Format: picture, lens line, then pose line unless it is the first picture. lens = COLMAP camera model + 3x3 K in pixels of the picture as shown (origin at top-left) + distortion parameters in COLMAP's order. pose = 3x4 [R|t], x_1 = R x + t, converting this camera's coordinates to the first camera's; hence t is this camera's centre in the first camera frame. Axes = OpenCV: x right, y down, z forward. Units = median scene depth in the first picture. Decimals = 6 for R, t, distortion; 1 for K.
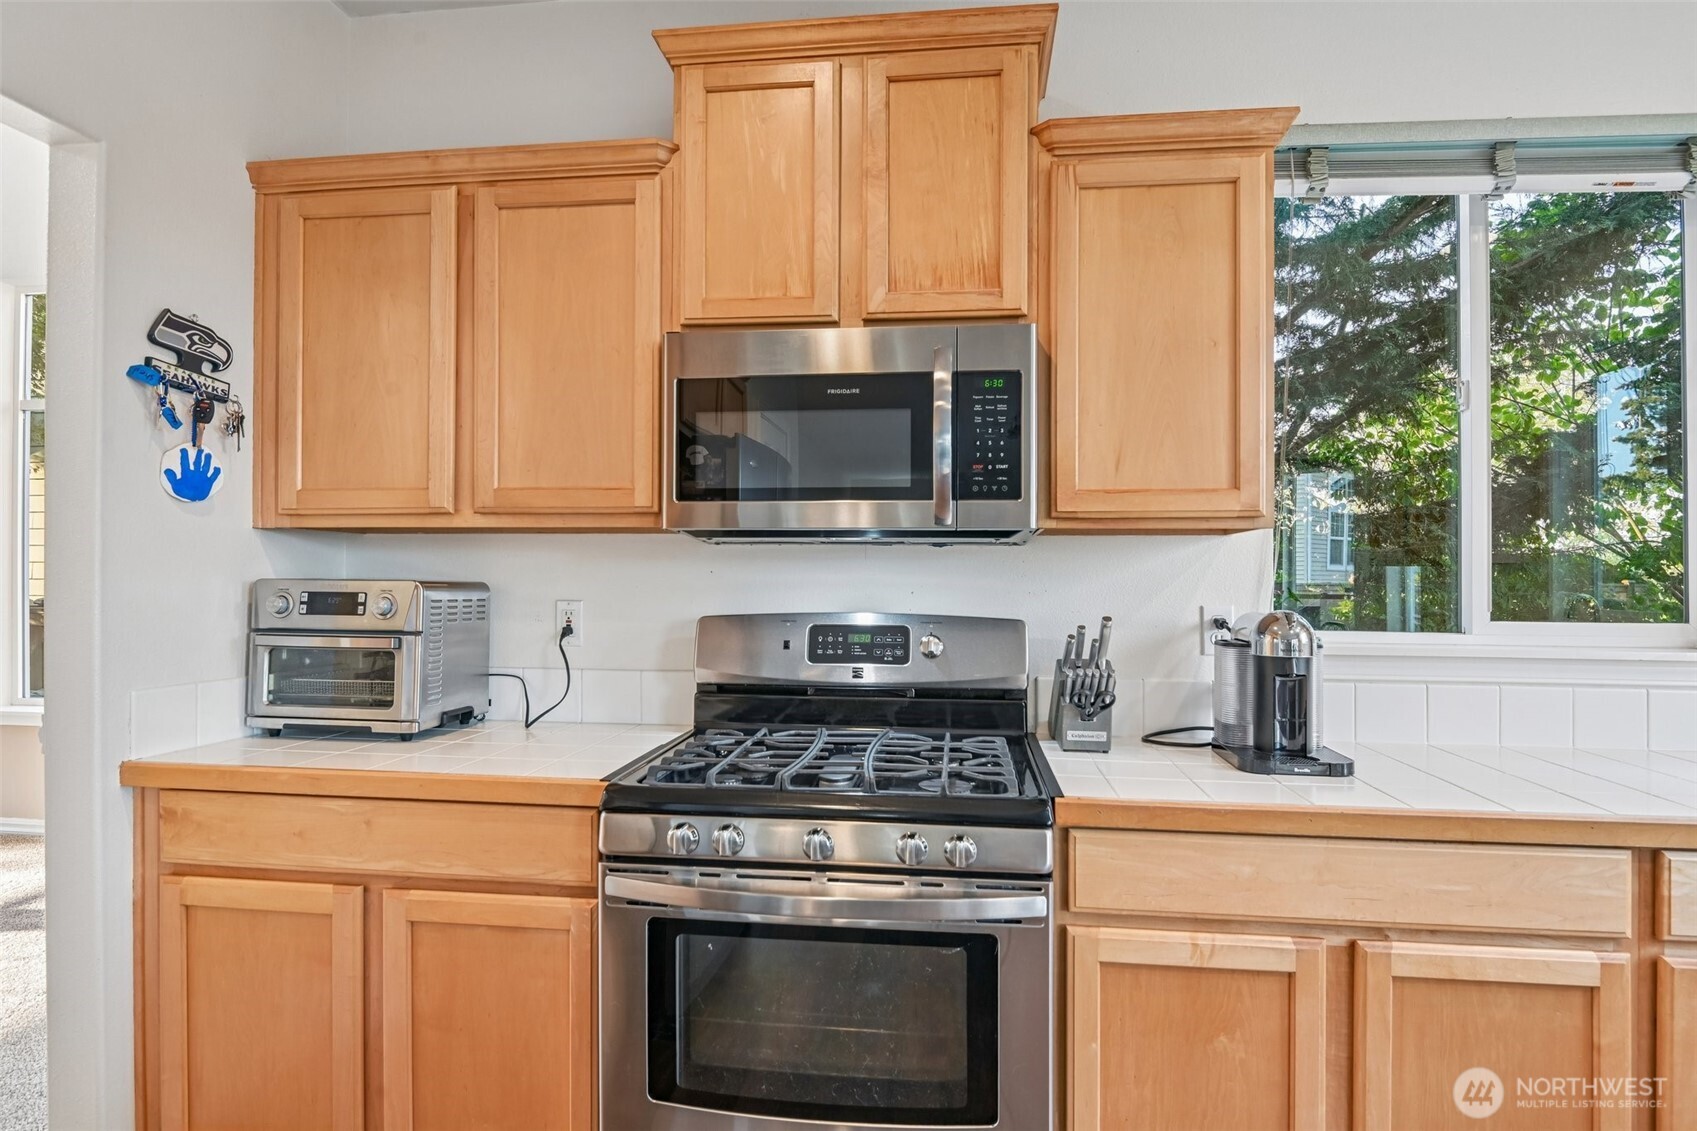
lens RADIAL K [[898.5, 0, 845.0], [0, 898.5, 567.6], [0, 0, 1]] dist [-0.008382, -0.003596]
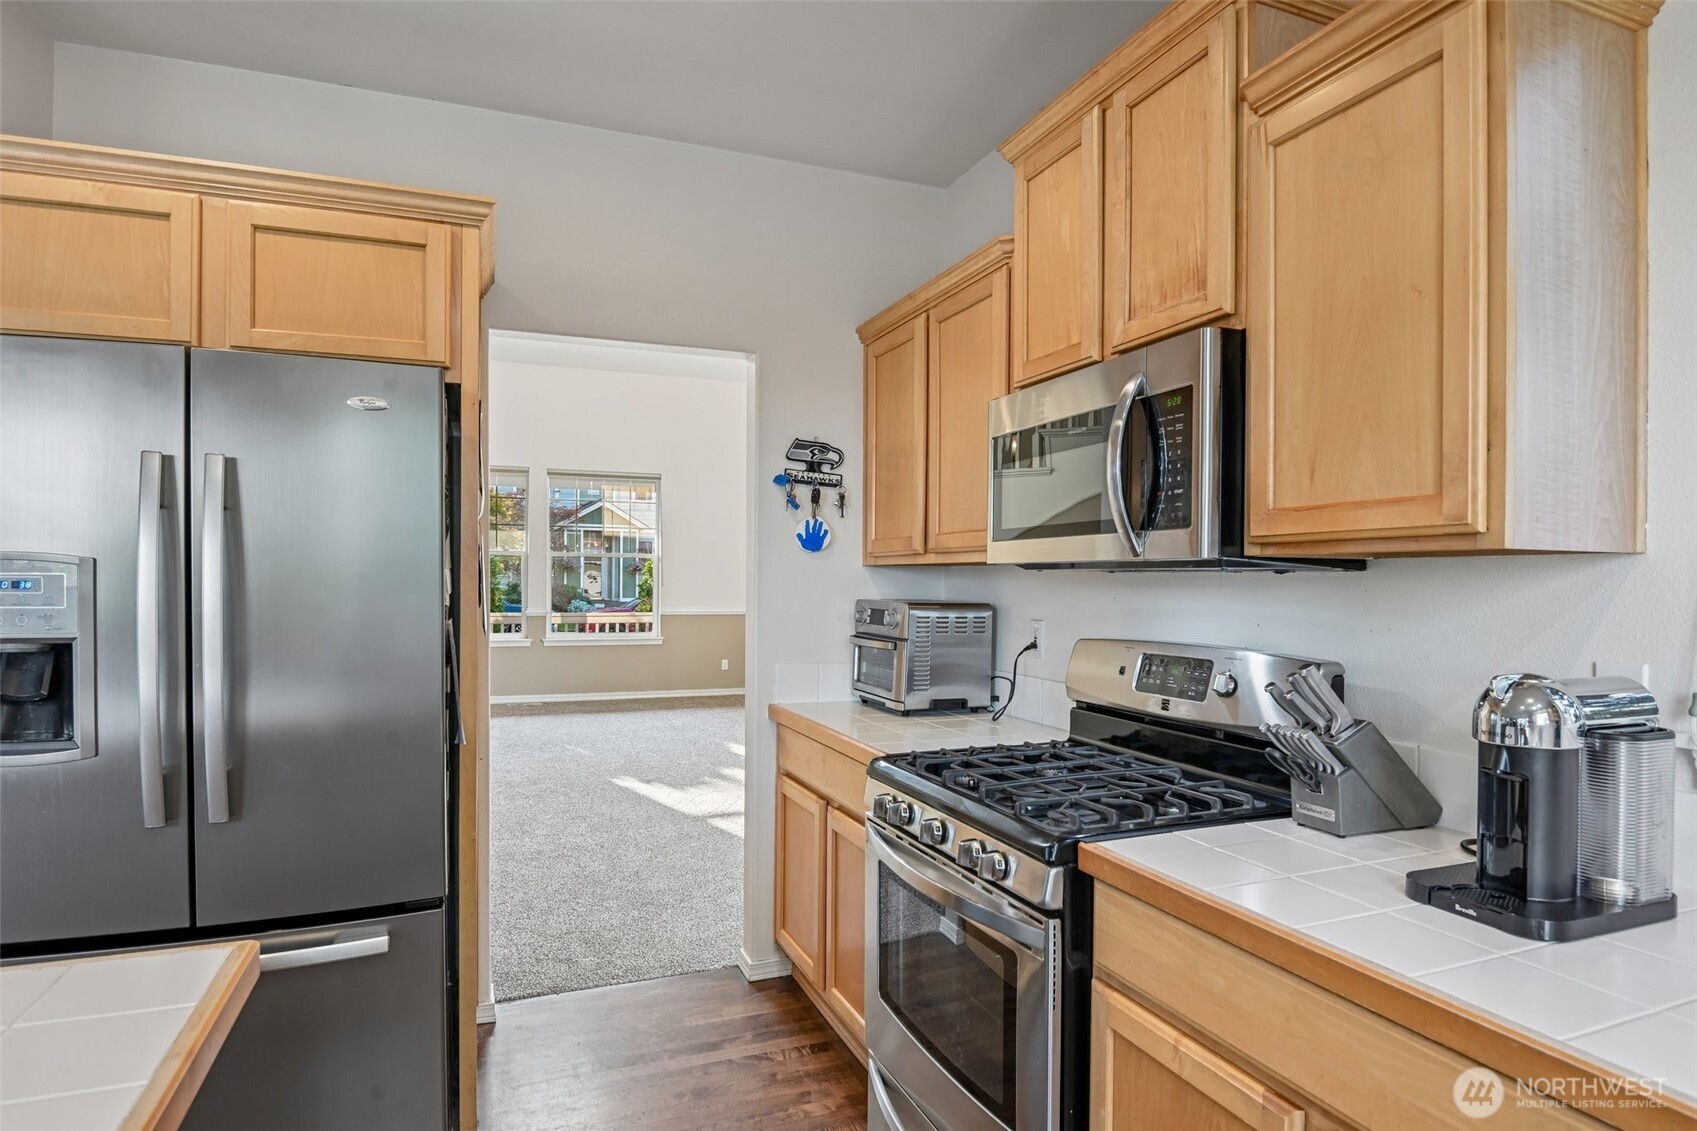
lens RADIAL K [[898.5, 0, 847.0], [0, 898.5, 577.6], [0, 0, 1]] dist [-0.008382, -0.003596]
pose [[0.509665, -0.006472, -0.860348, 0.719935], [0.006367, 0.999973, -0.003750, -0.020882], [0.860349, -0.003567, 0.509693, 0.217755]]
